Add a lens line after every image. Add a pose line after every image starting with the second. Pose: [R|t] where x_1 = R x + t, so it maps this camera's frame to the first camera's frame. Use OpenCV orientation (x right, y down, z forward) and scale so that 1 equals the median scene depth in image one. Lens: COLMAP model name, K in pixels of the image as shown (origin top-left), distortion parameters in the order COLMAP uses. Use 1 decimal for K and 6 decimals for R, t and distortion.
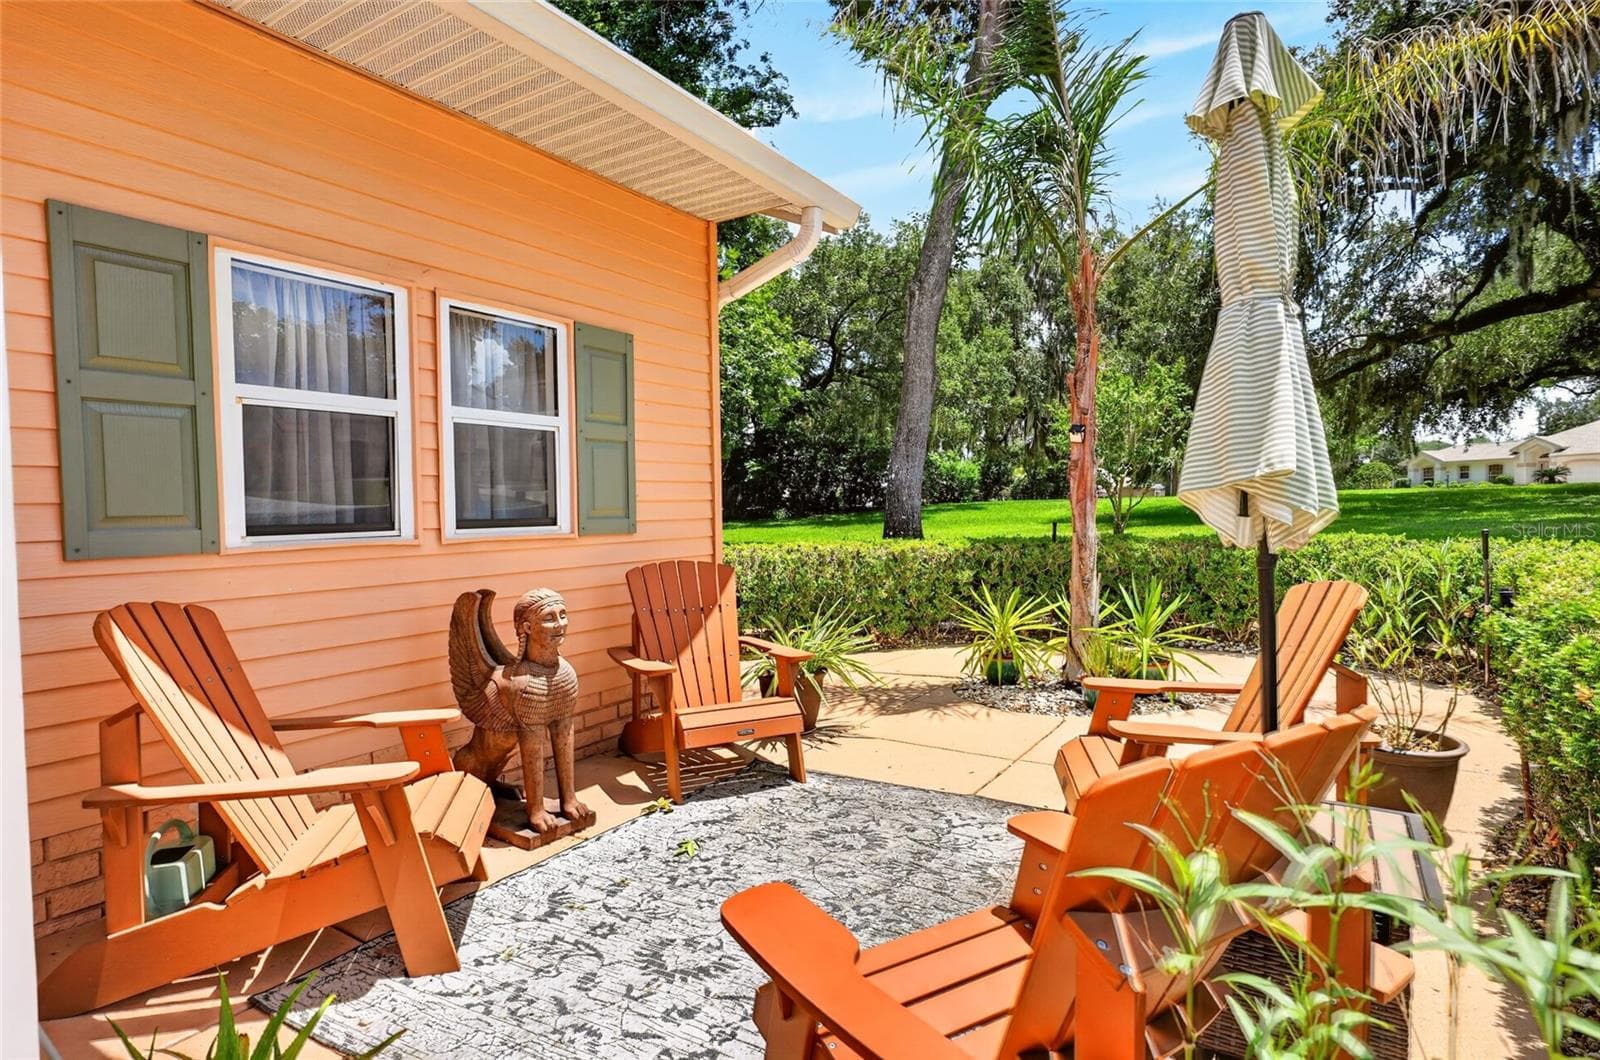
lens RADIAL K [[849.4, 0, 800.0], [0, 849.4, 530.0], [0, 0, 1]] dist [-0.000701, -0.000007]
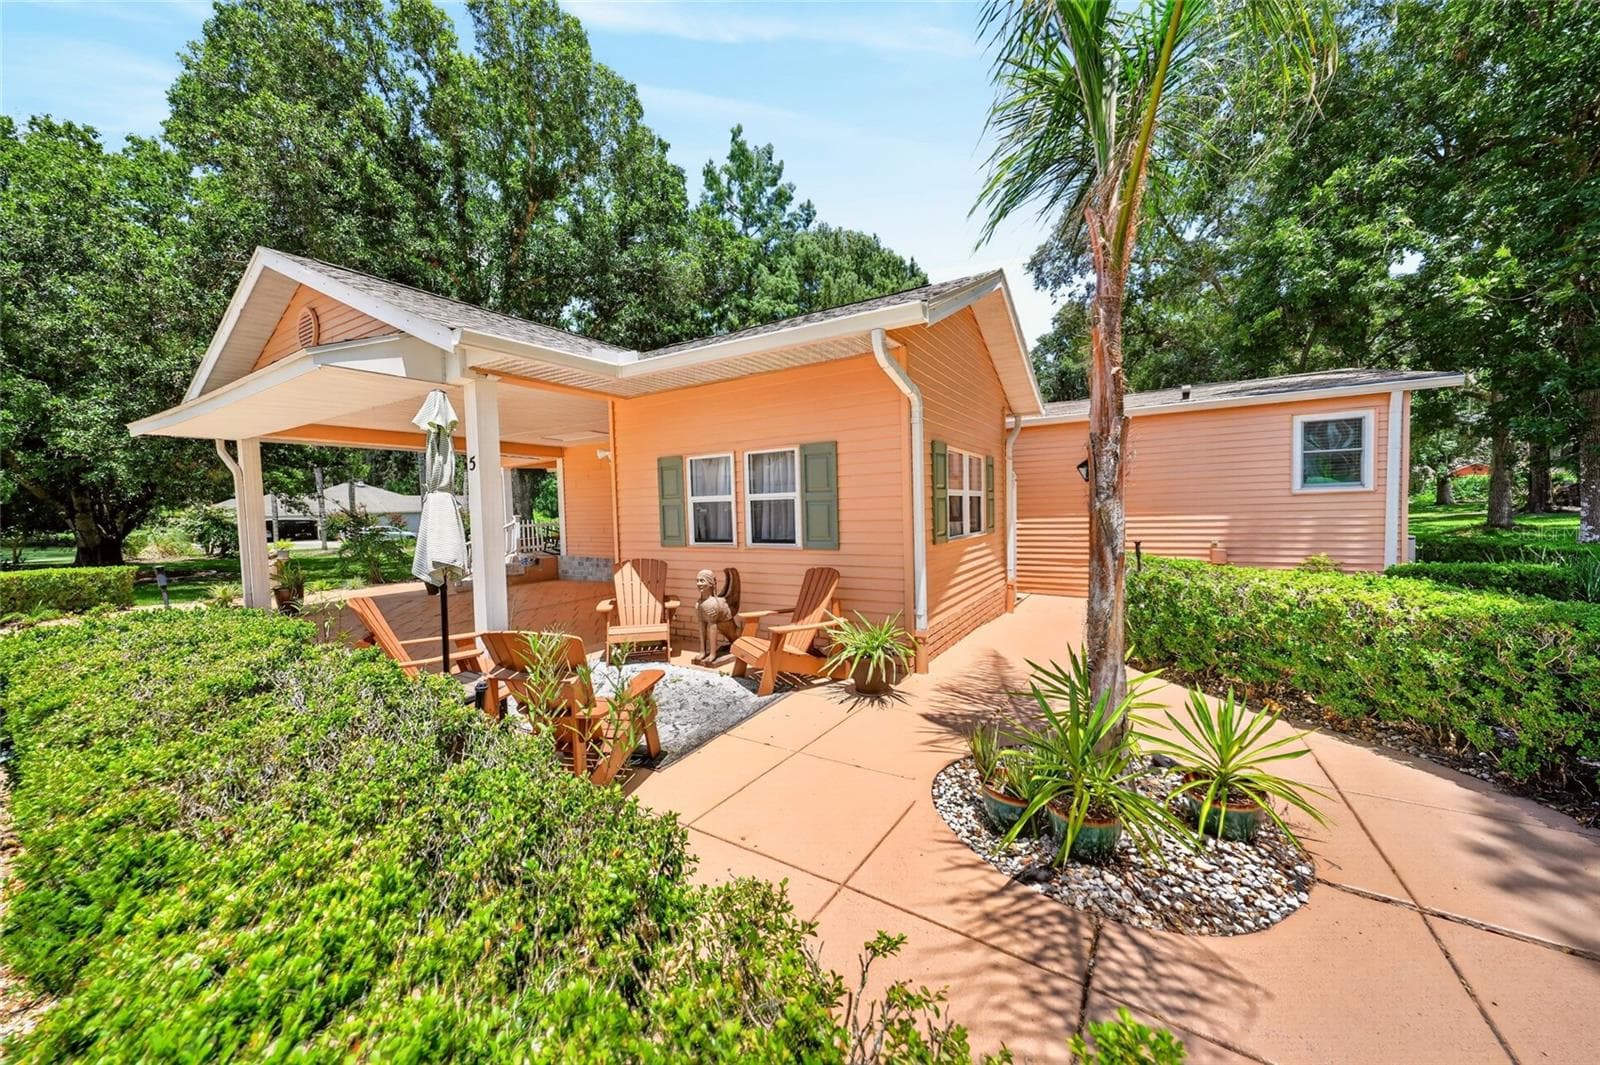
lens RADIAL K [[545.8, 0, 810.3], [0, 545.8, 531.2], [0, 0, 1]] dist [-0.001351, -0.000040]
pose [[0.022847, 0.060867, -0.997884, 1.168955], [0.000536, 0.998144, 0.060895, -0.130070], [0.999739, -0.001926, 0.022772, 1.099494]]
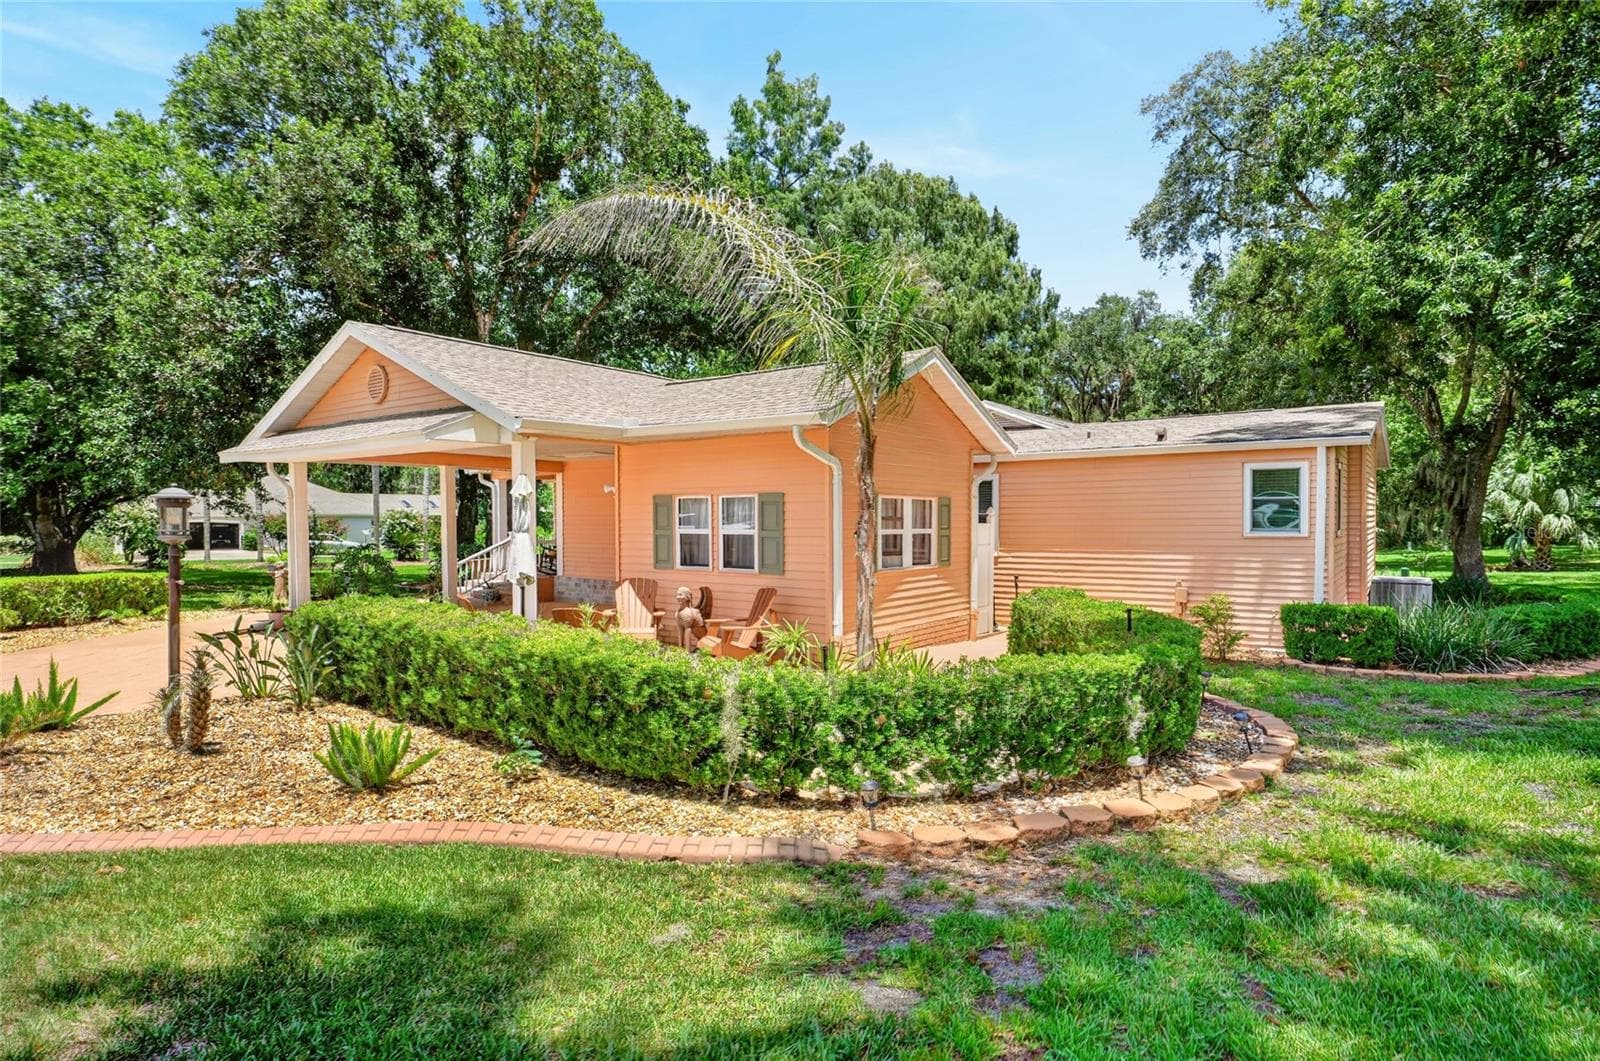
lens RADIAL K [[818.2, 0, 819.1], [0, 818.2, 531.6], [0, 0, 1]] dist [0.016204, -0.000792]
pose [[-0.069951, 0.032940, -0.997006, 2.529847], [-0.023045, 0.999135, 0.034628, -0.241121], [0.997284, 0.025398, -0.069131, 1.516382]]
